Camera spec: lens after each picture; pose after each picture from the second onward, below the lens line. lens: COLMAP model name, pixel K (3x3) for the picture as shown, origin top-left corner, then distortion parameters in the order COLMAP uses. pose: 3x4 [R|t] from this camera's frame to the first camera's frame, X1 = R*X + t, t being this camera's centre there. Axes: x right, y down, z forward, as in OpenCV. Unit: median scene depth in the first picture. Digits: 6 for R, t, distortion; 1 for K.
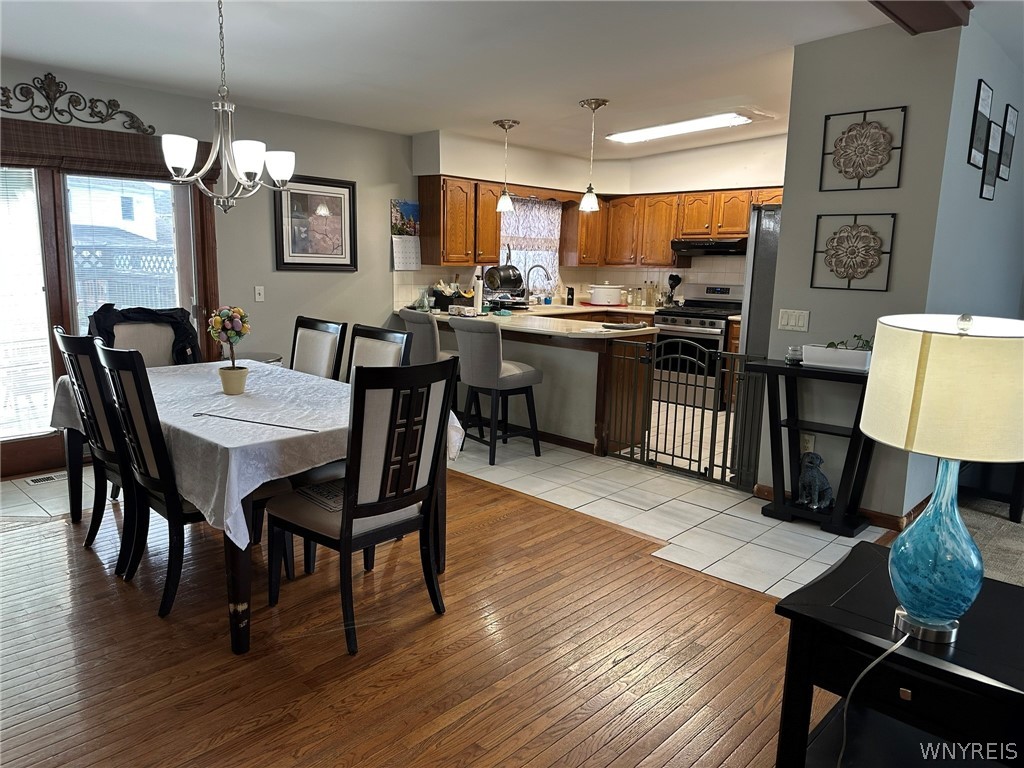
lens RADIAL K [[707.5, 0, 503.0], [0, 707.5, 388.2], [0, 0, 1]] dist [0.069481, -0.078895]
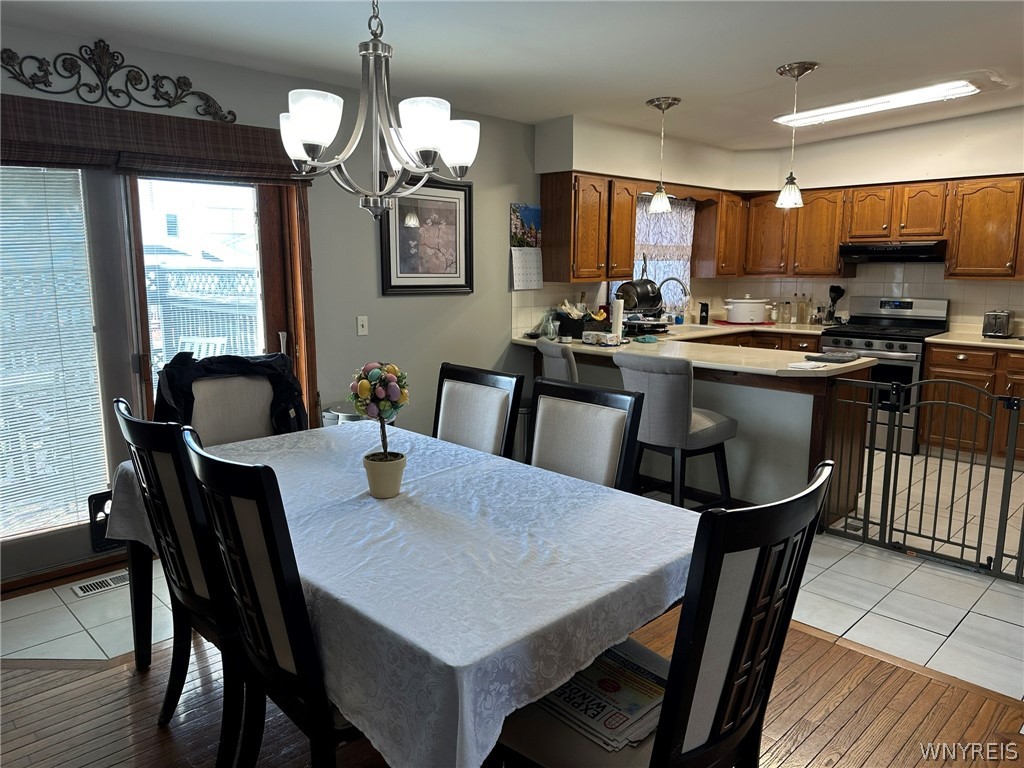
lens RADIAL K [[705.1, 0, 512.0], [0, 705.1, 384.0], [0, 0, 1]] dist [0.074487, -0.092516]
pose [[0.999256, -0.015404, -0.035354, -0.135162], [0.014805, 0.999743, -0.017141, -0.046795], [0.035609, 0.016605, 0.999228, 0.204257]]
